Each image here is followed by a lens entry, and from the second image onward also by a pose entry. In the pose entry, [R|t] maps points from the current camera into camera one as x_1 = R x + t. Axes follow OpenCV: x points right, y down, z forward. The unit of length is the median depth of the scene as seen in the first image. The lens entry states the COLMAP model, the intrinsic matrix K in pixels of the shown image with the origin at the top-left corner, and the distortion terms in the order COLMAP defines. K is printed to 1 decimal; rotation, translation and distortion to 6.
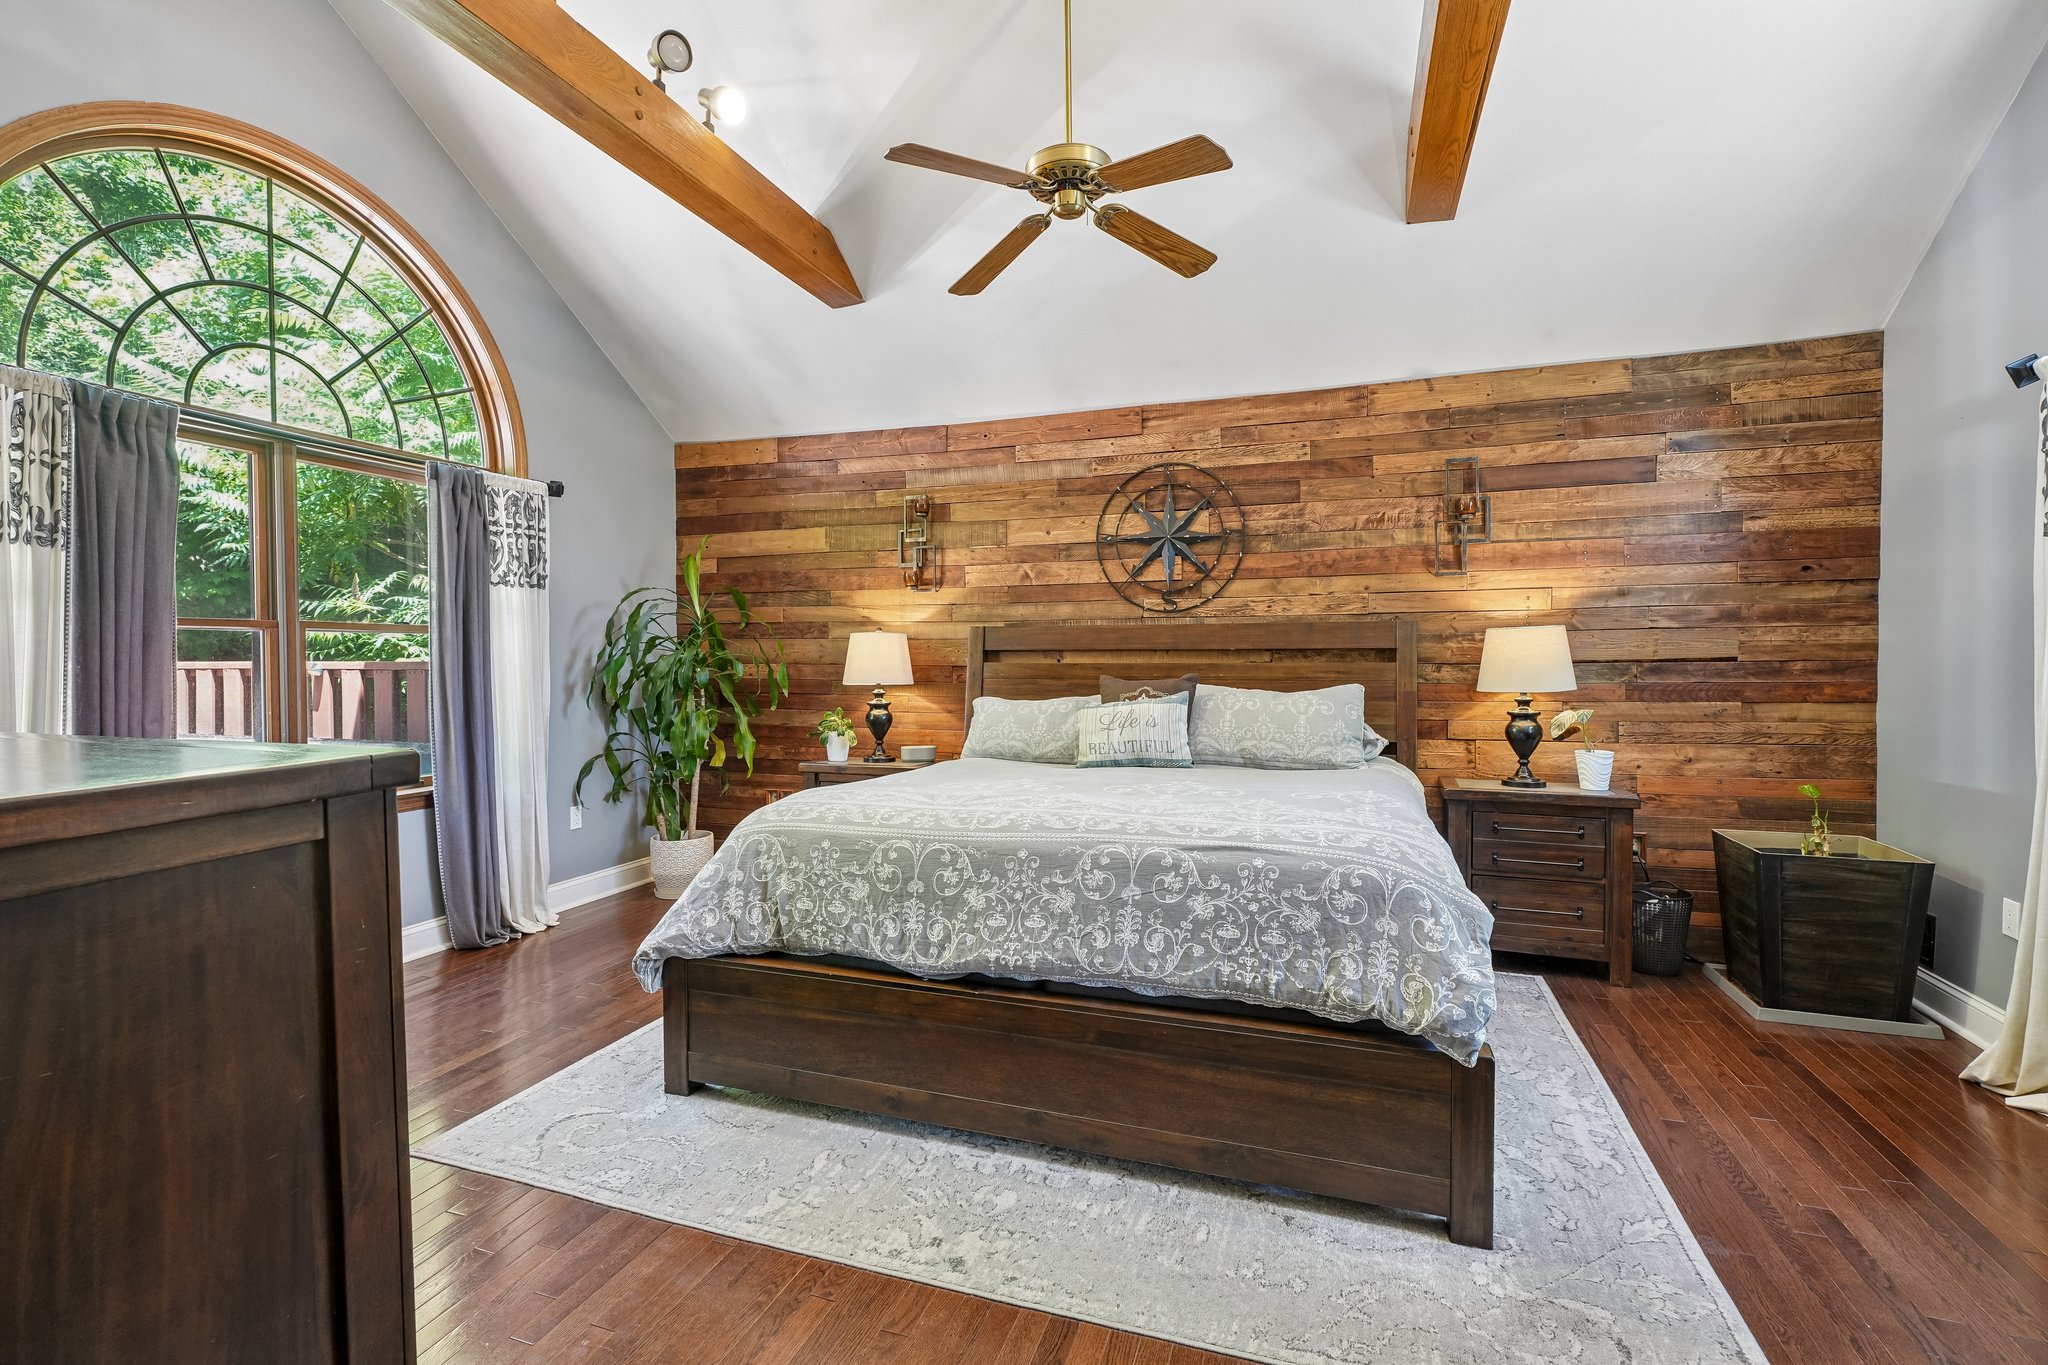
lens RADIAL K [[915.2, 0, 1020.9], [0, 915.2, 671.2], [0, 0, 1]] dist [-0.007917, 0.004498]
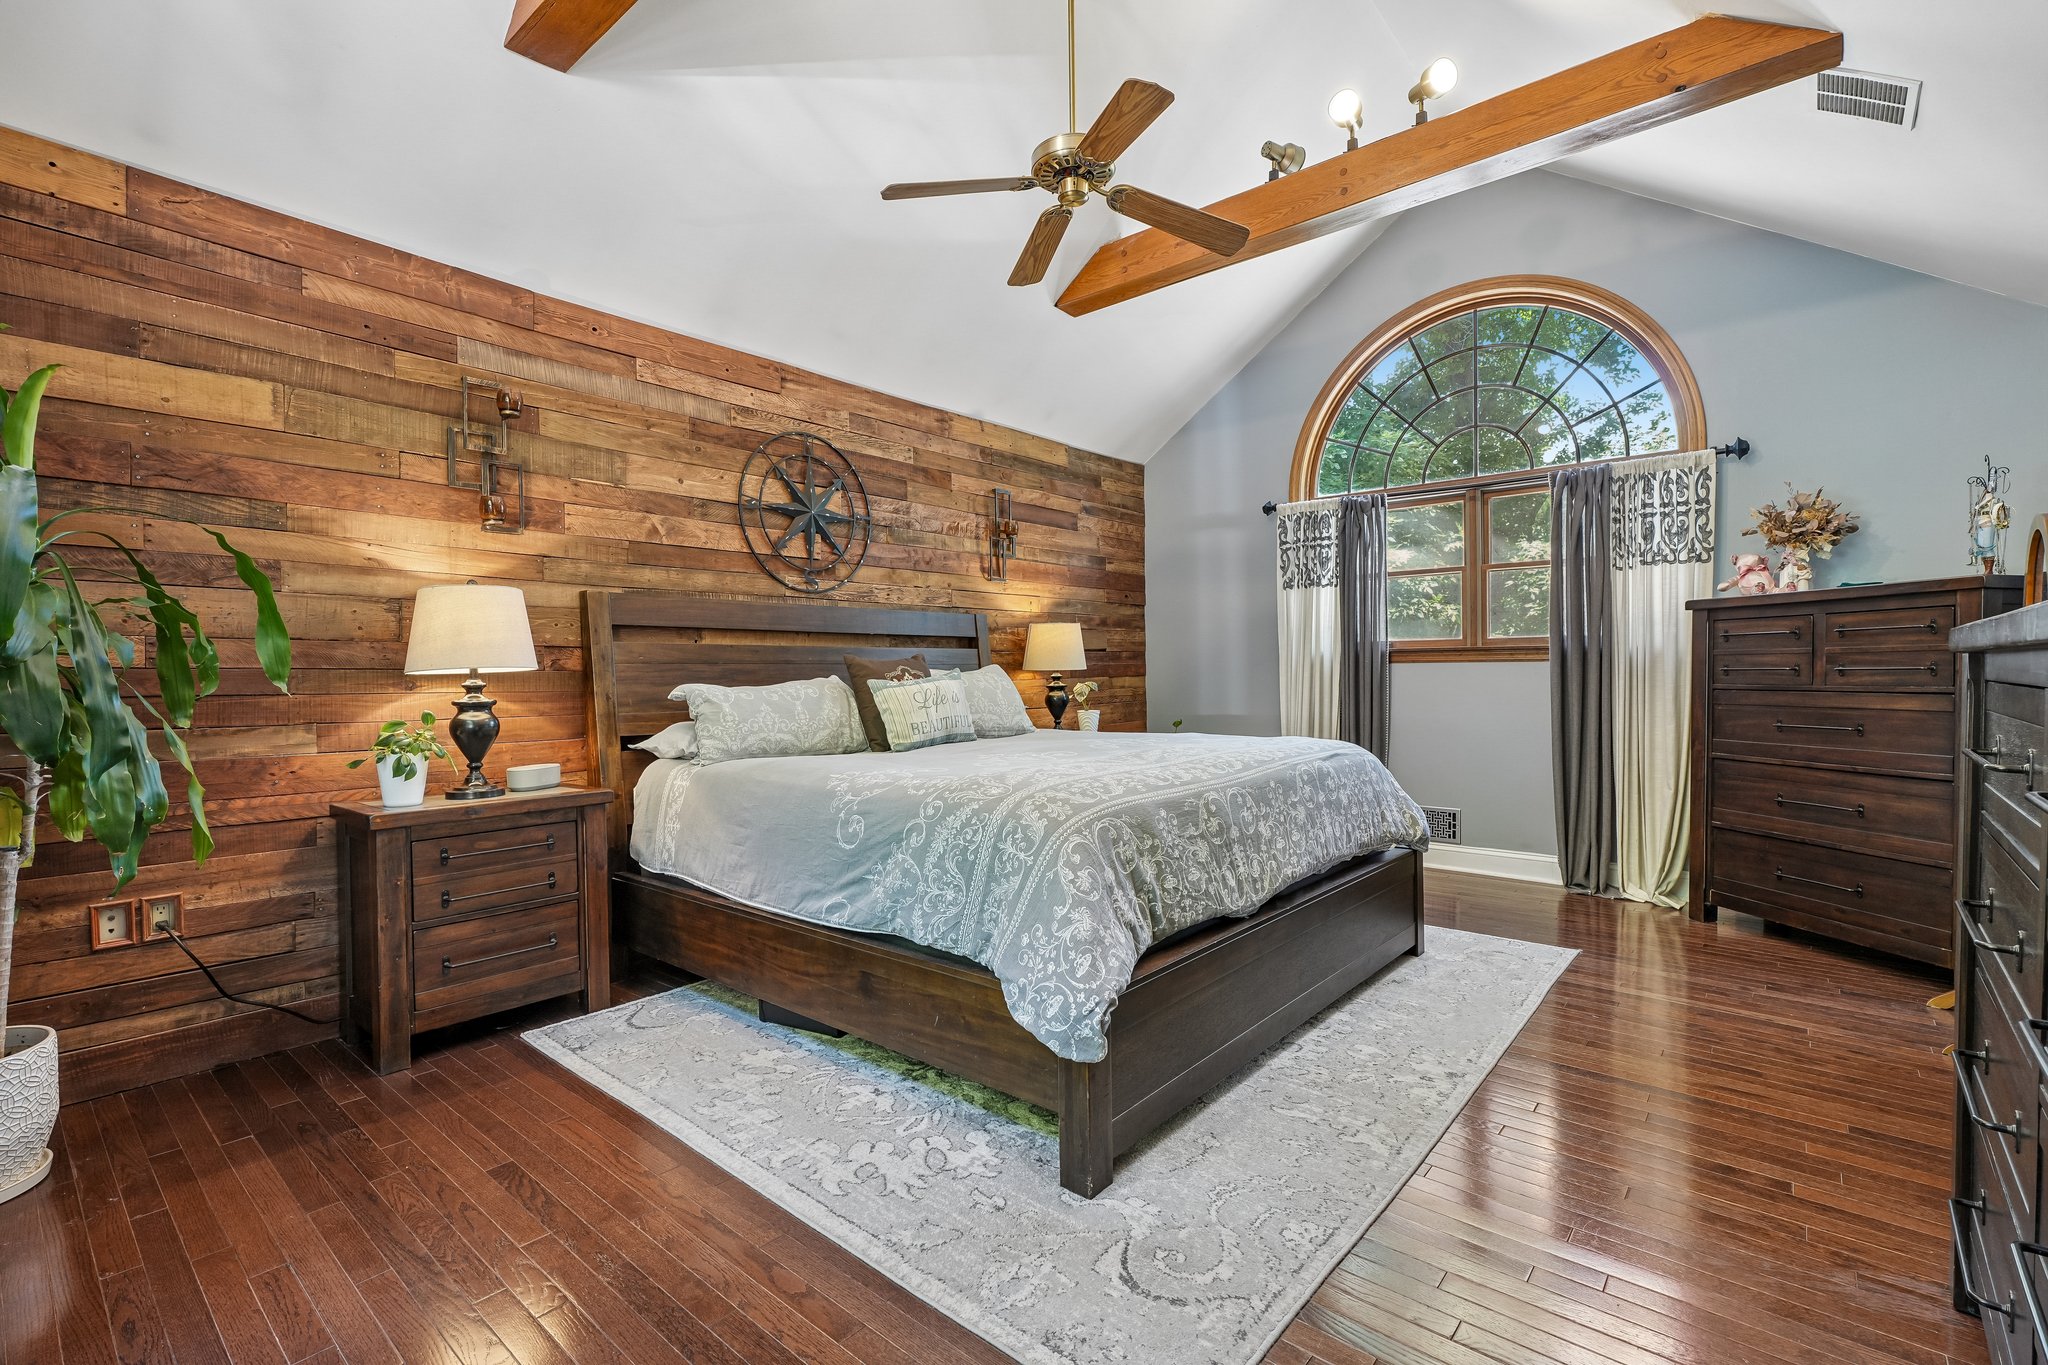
lens RADIAL K [[915.2, 0, 1022.9], [0, 915.2, 681.4], [0, 0, 1]] dist [-0.007917, 0.004498]
pose [[0.367169, -0.008784, 0.930113, -0.625896], [0.025778, 0.999667, -0.000735, 0.032468], [-0.929797, 0.024247, 0.367273, 0.453355]]
